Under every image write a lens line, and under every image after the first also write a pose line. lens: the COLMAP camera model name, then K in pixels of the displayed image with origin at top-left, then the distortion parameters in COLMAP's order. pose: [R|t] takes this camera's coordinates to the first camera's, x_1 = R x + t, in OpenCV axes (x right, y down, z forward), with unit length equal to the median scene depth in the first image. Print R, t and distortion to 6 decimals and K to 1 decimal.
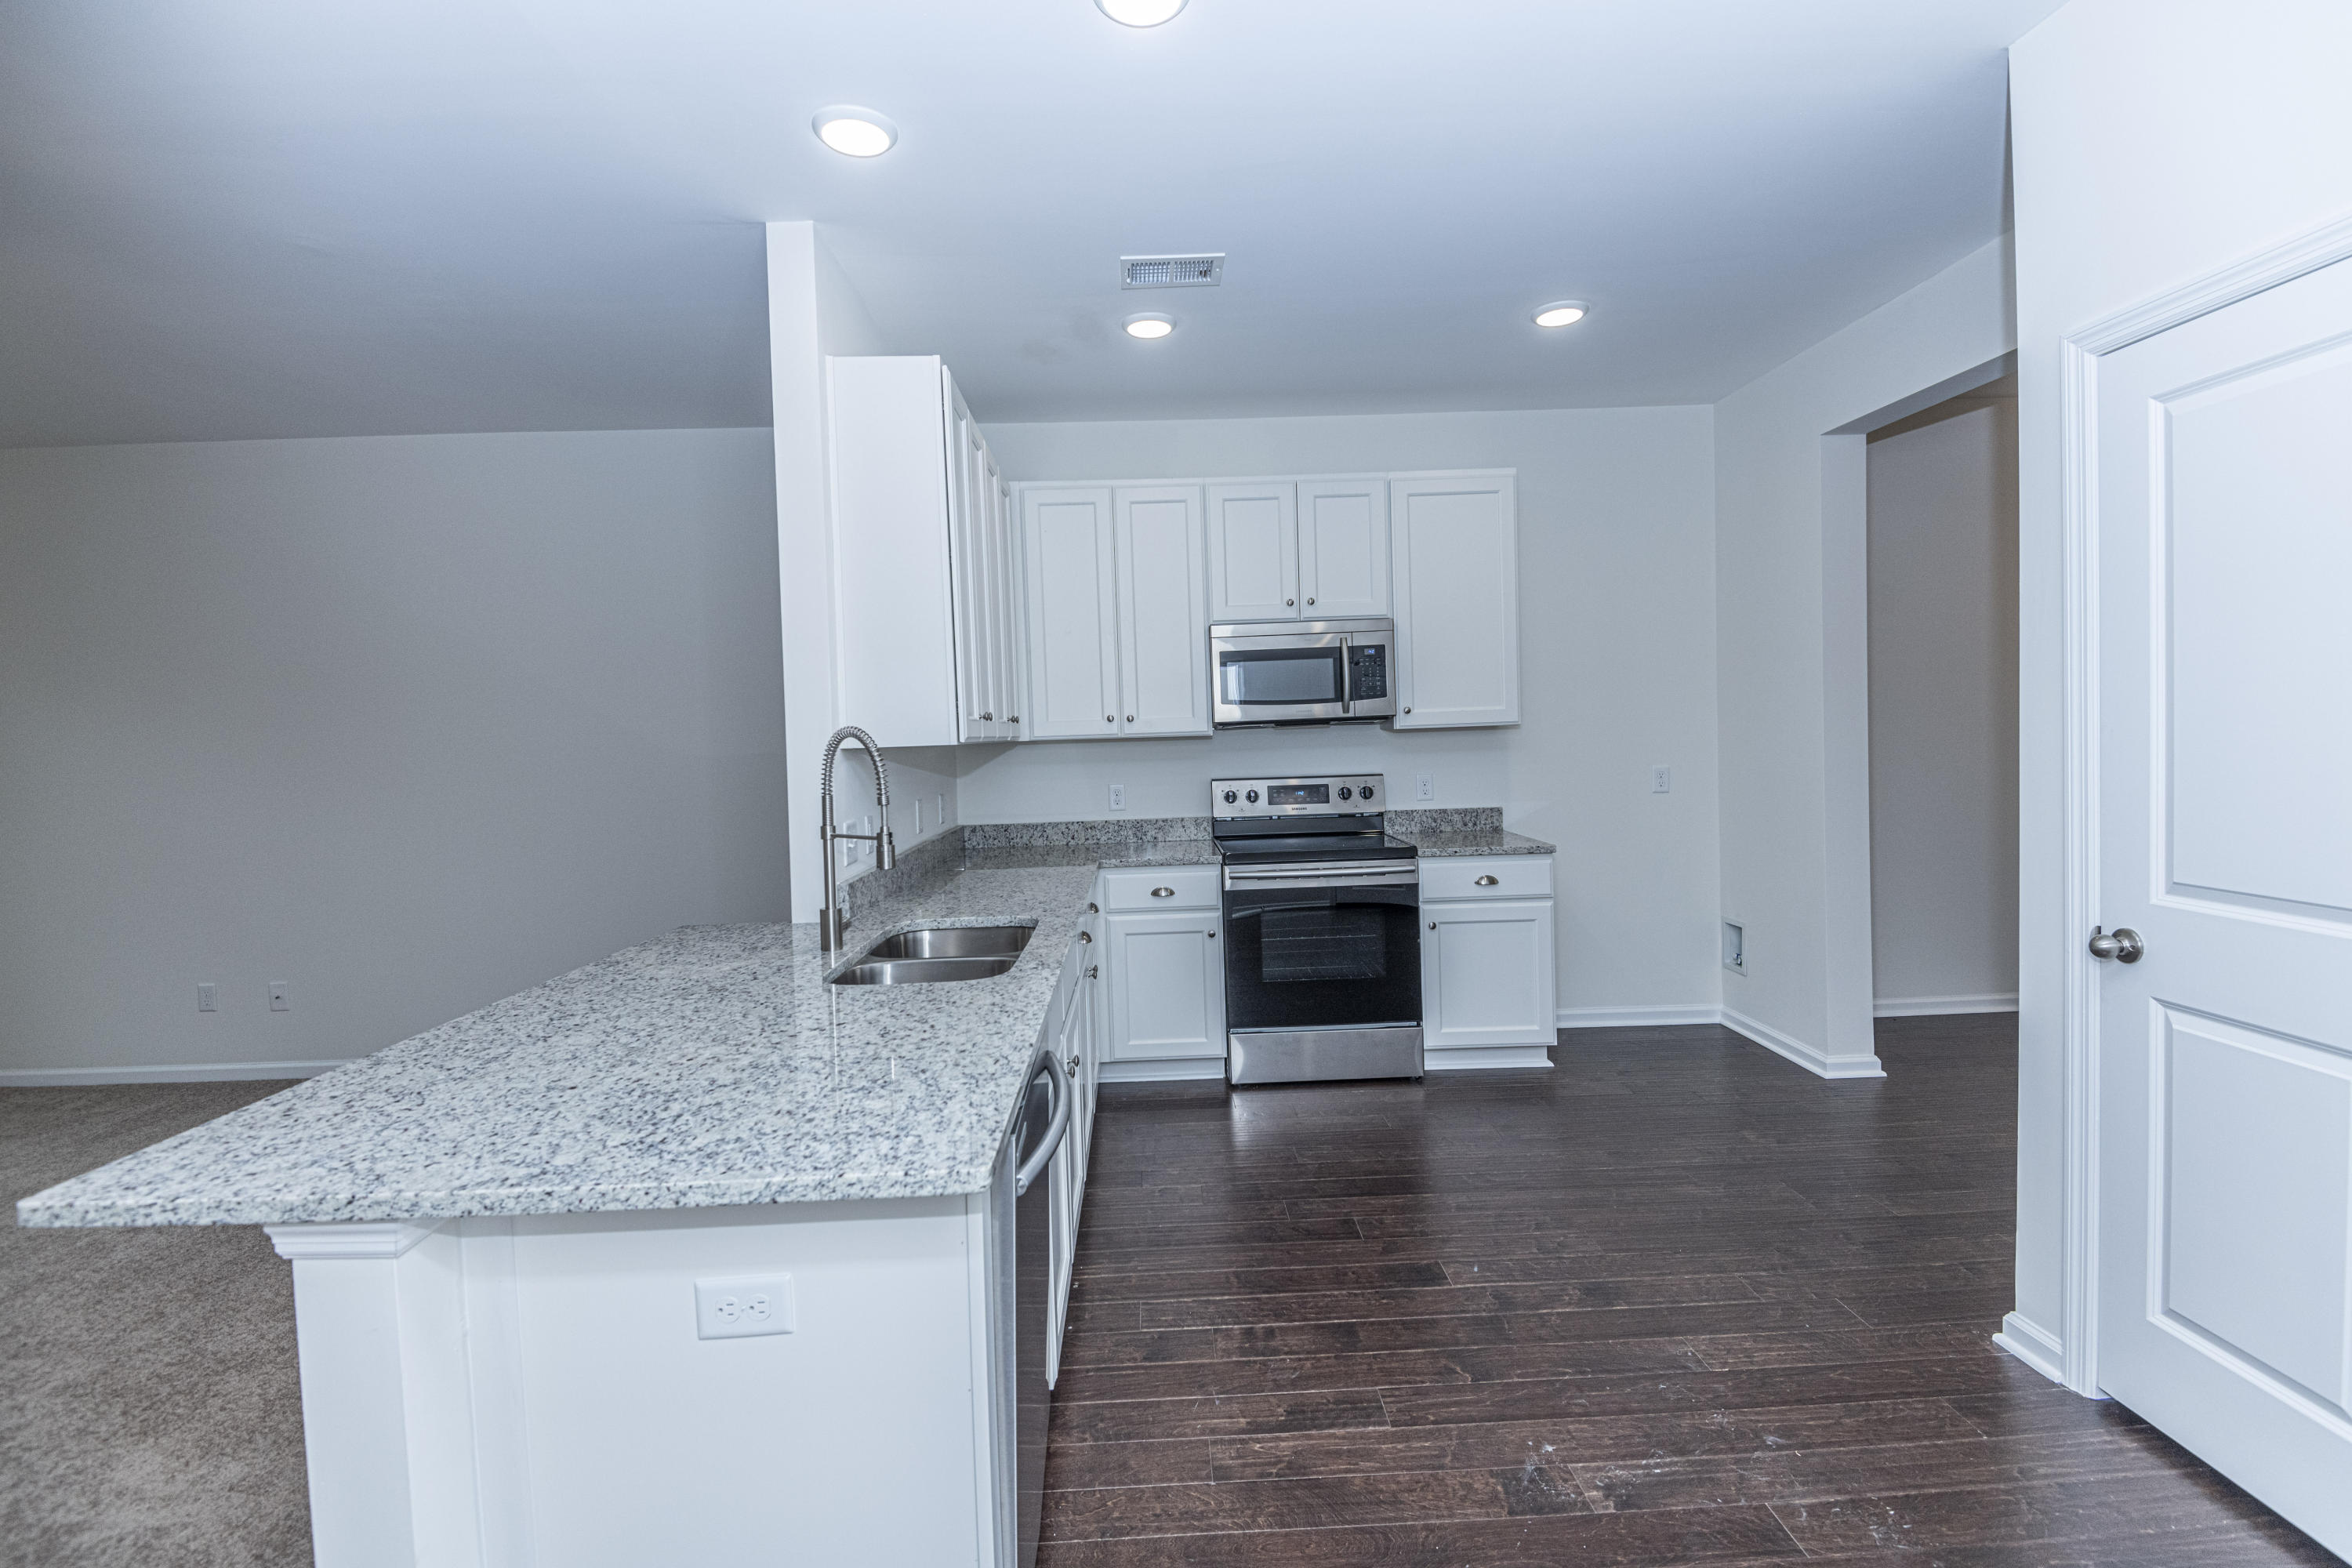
lens RADIAL K [[1052.9, 0, 1180.4], [0, 1052.9, 766.1], [0, 0, 1]] dist [0.025605, -0.024467]
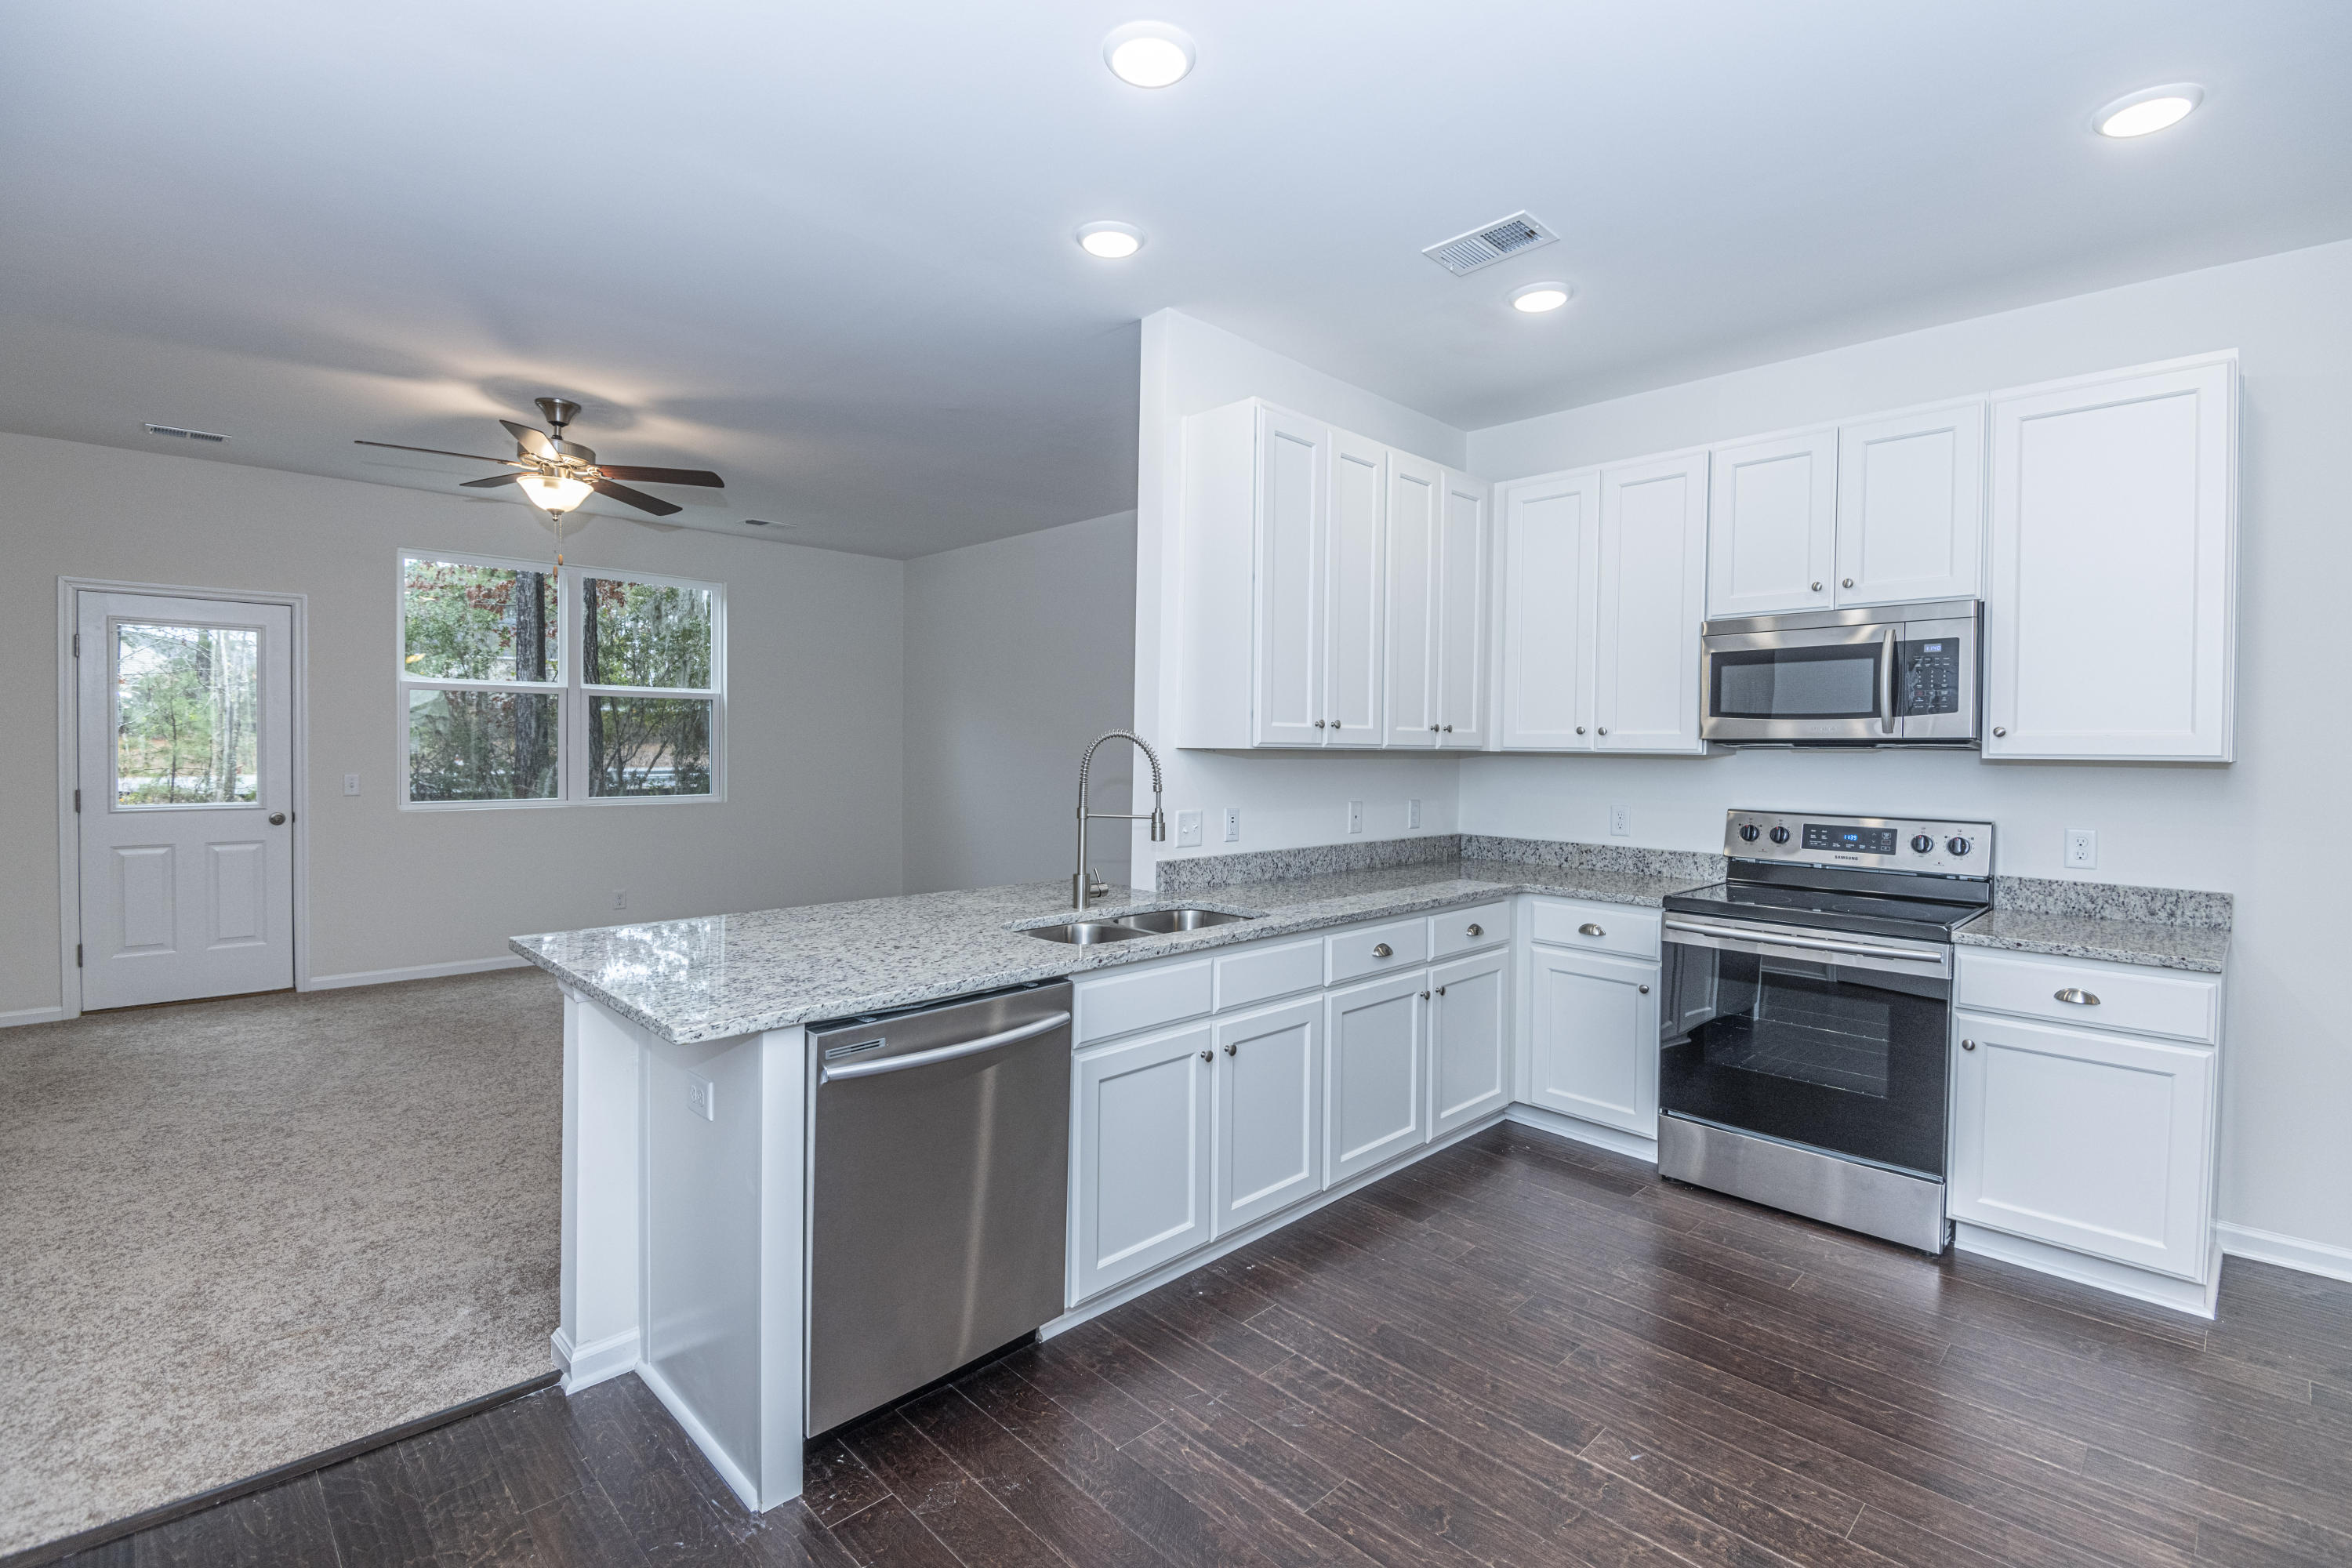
lens RADIAL K [[1055.2, 0, 1179.2], [0, 1055.2, 763.5], [0, 0, 1]] dist [0.029596, -0.023807]
pose [[0.677006, 0.053479, -0.734032, 0.388129], [-0.058374, 0.998116, 0.018880, -0.015068], [0.733659, 0.030067, 0.678853, 0.142784]]
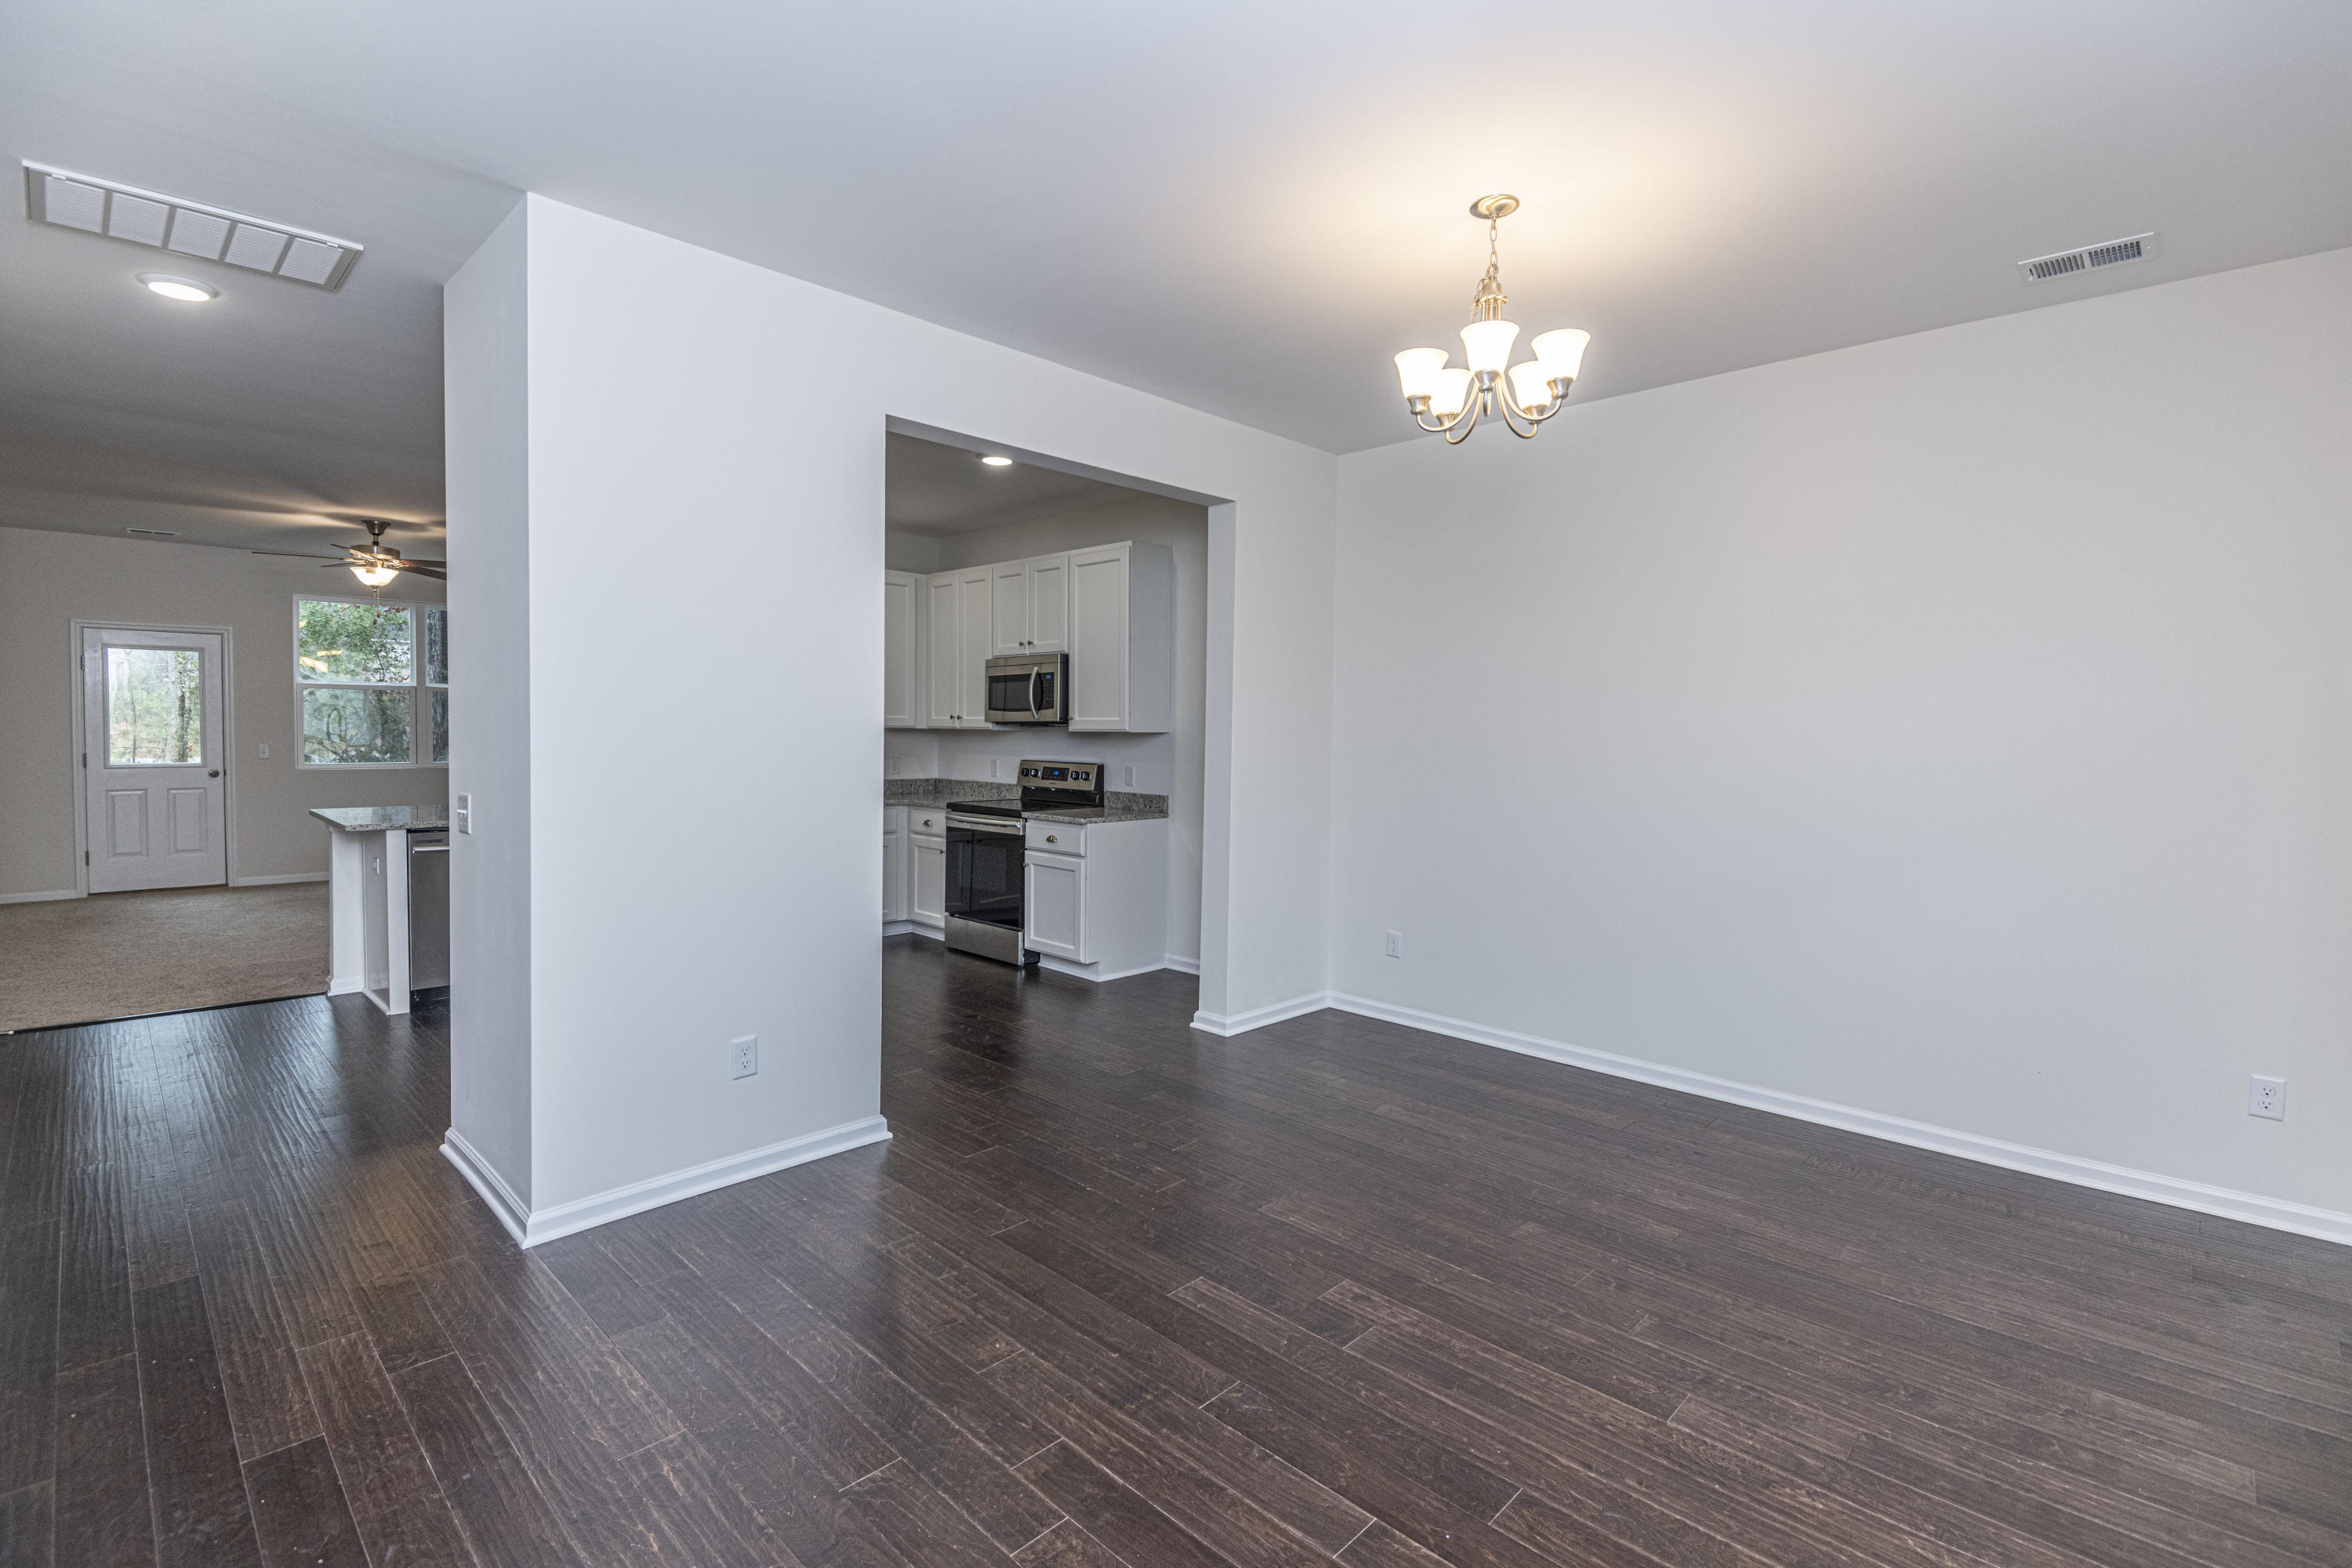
lens RADIAL K [[1055.2, 0, 1179.2], [0, 1055.2, 763.5], [0, 0, 1]] dist [0.029596, -0.023807]
pose [[0.695070, 0.064205, -0.716070, 1.425744], [-0.057255, 0.997784, 0.033888, -0.051853], [0.716659, 0.017444, 0.697206, 0.124784]]
